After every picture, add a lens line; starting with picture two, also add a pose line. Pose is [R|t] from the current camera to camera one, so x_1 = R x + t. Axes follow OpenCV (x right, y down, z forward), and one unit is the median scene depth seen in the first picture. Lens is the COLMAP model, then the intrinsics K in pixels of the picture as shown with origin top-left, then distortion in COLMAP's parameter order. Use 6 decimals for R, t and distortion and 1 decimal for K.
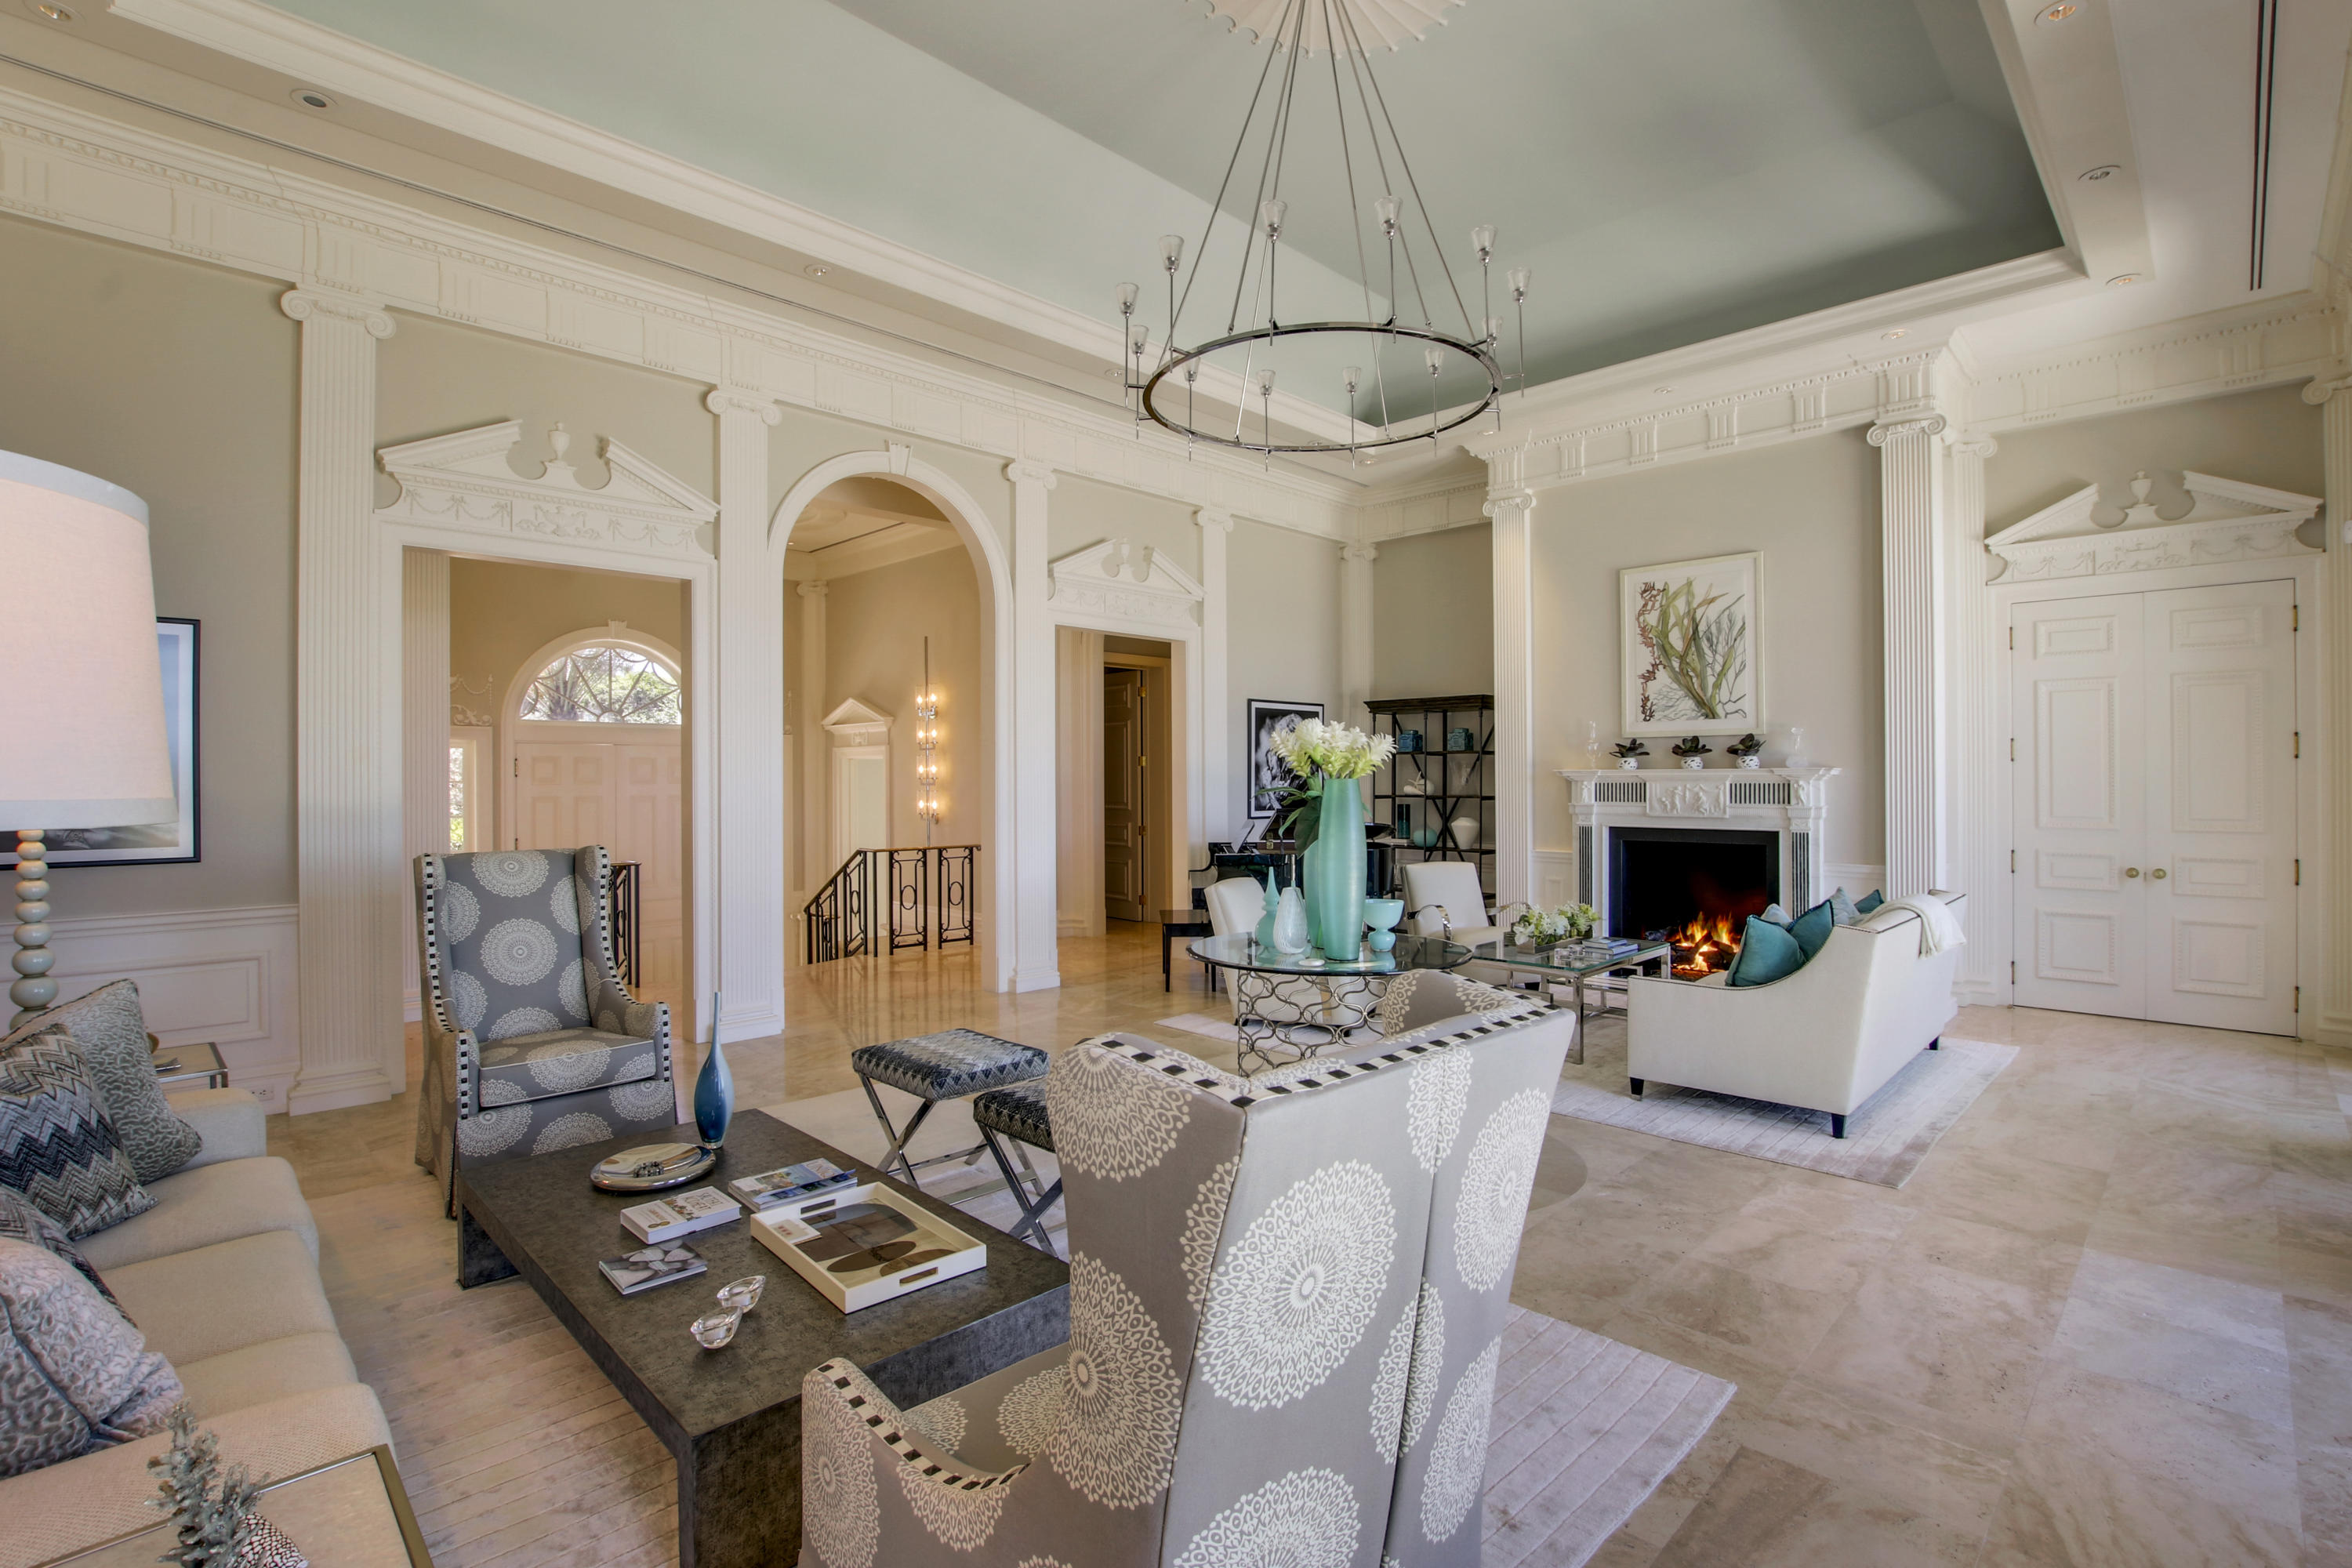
lens RADIAL K [[1088.5, 0, 1178.6], [0, 1088.5, 795.9], [0, 0, 1]] dist [-0.028968, 0.002961]
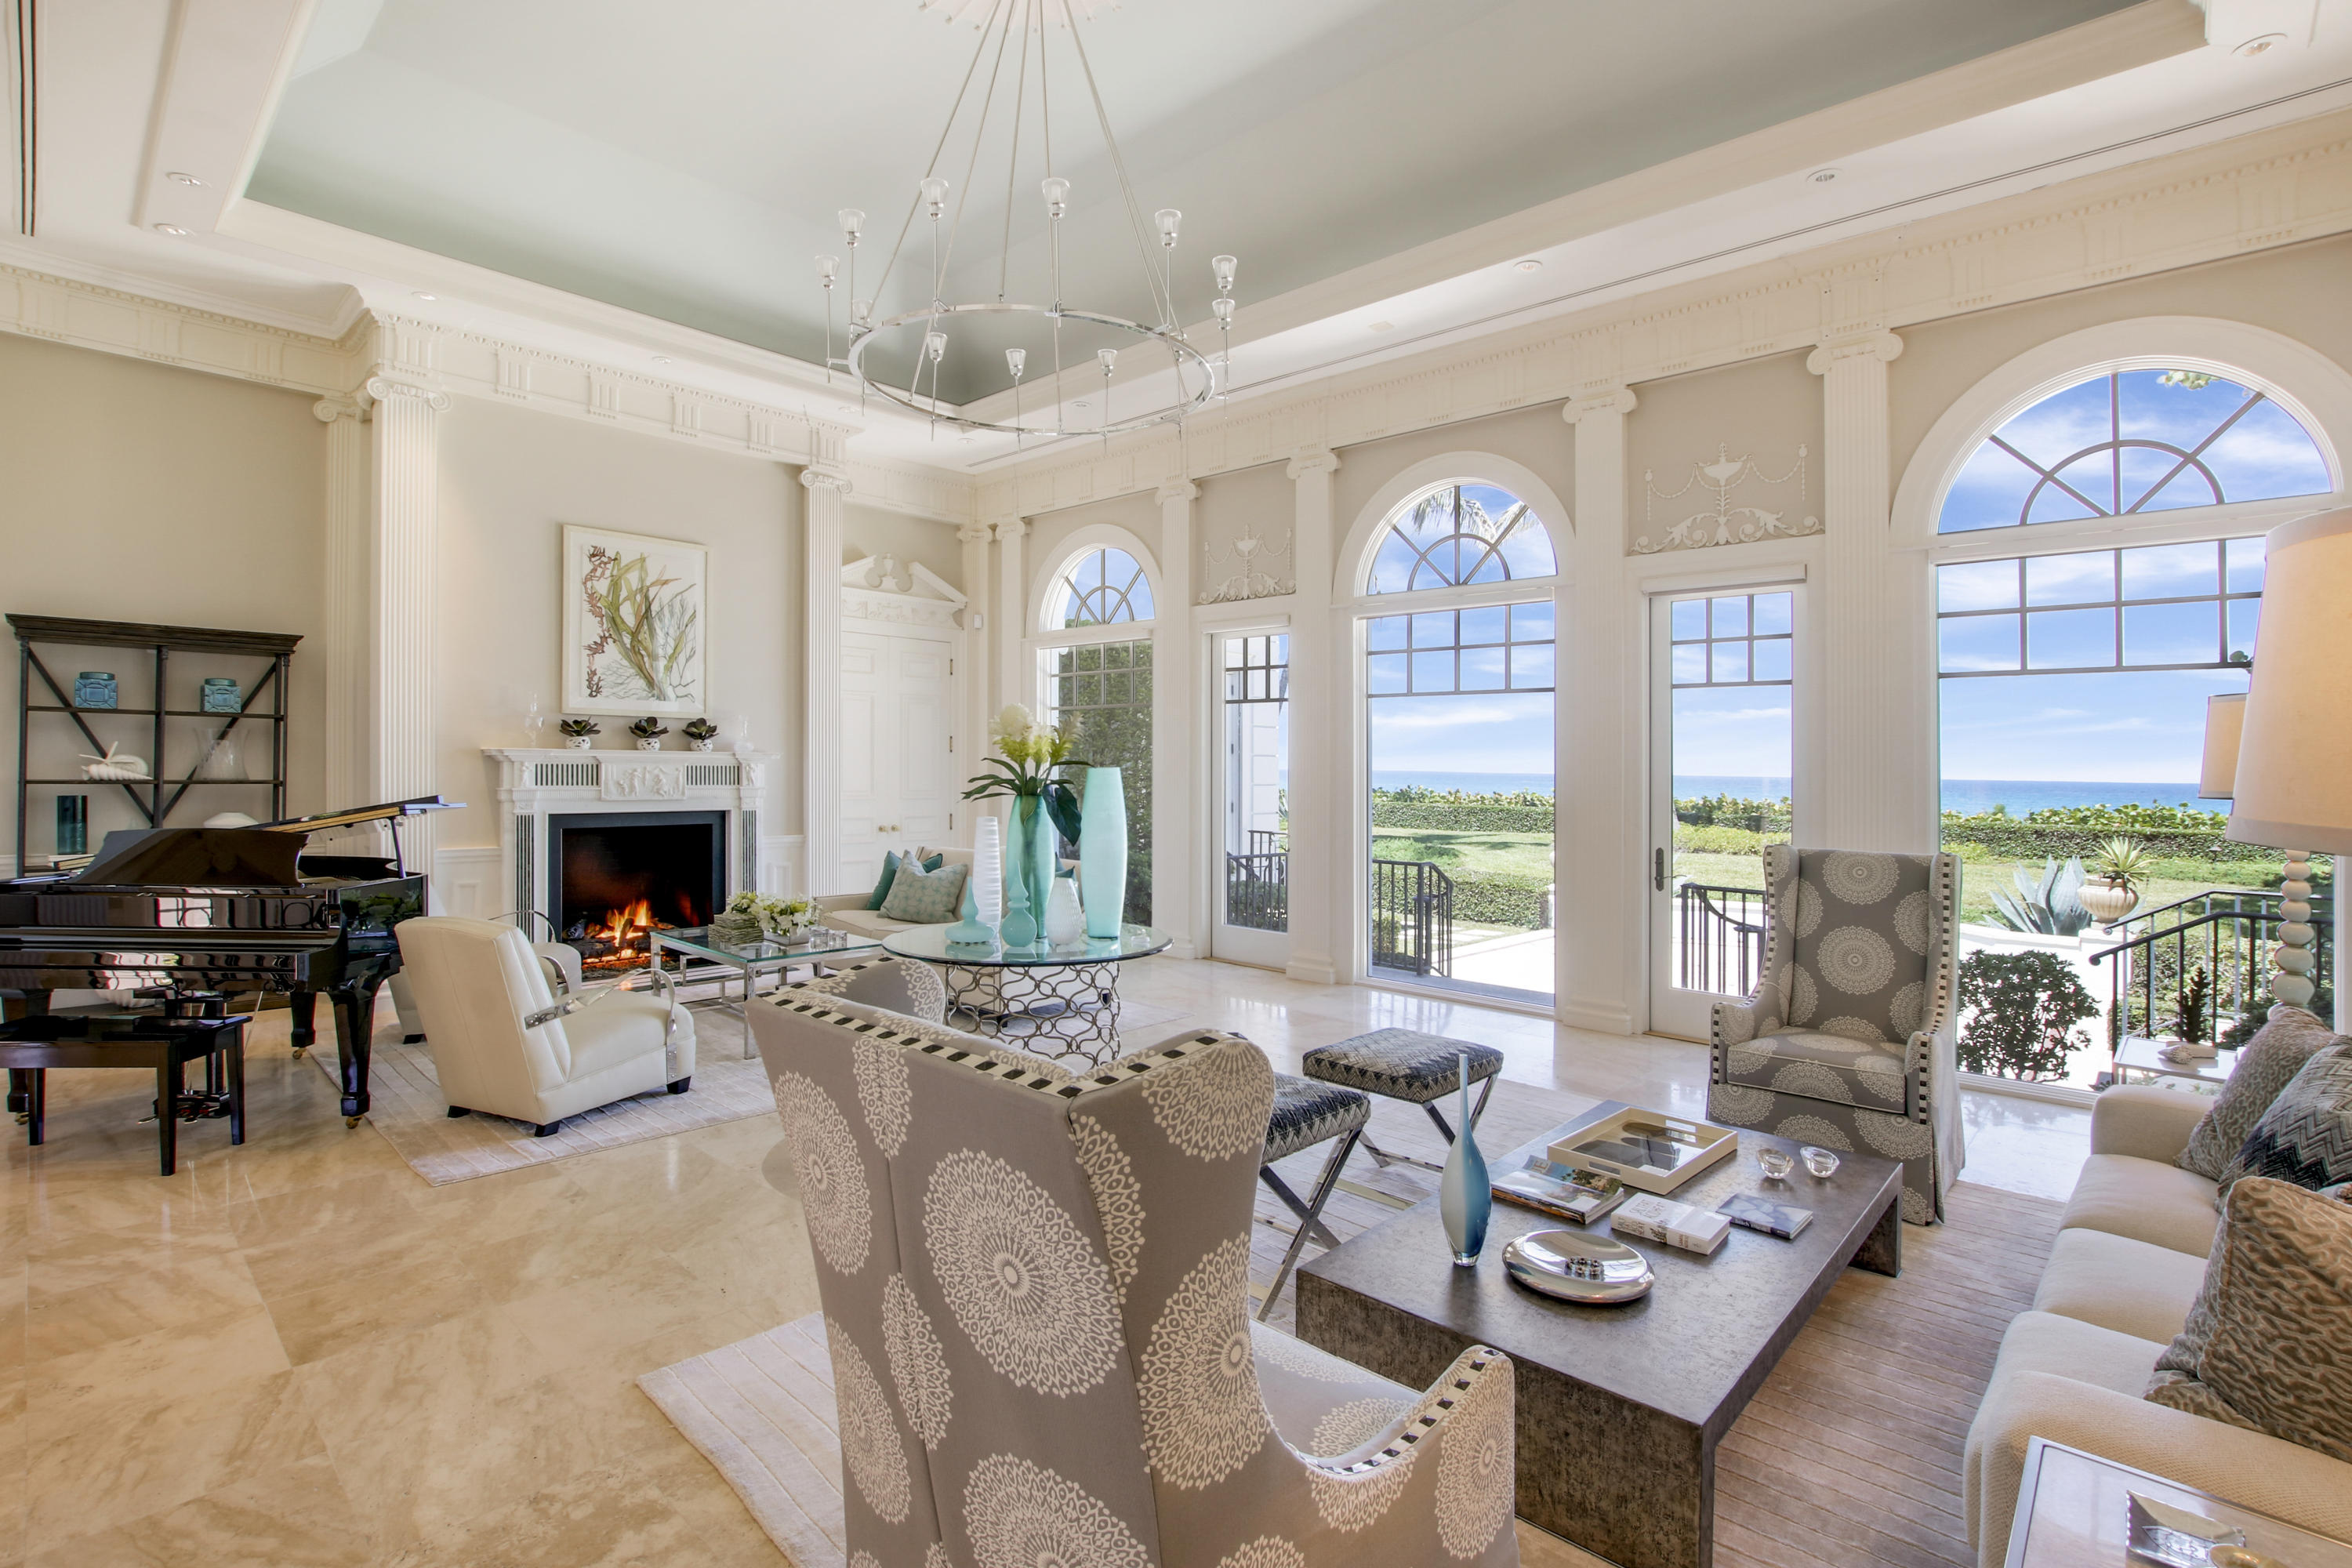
lens RADIAL K [[1088.5, 0, 1178.9], [0, 1088.5, 762.4], [0, 0, 1]] dist [-0.028968, 0.002961]
pose [[-0.018633, 0.005755, 0.999810, -0.506000], [0.002571, 0.999980, -0.005708, -0.007295], [-0.999823, 0.002464, -0.018647, 0.536190]]
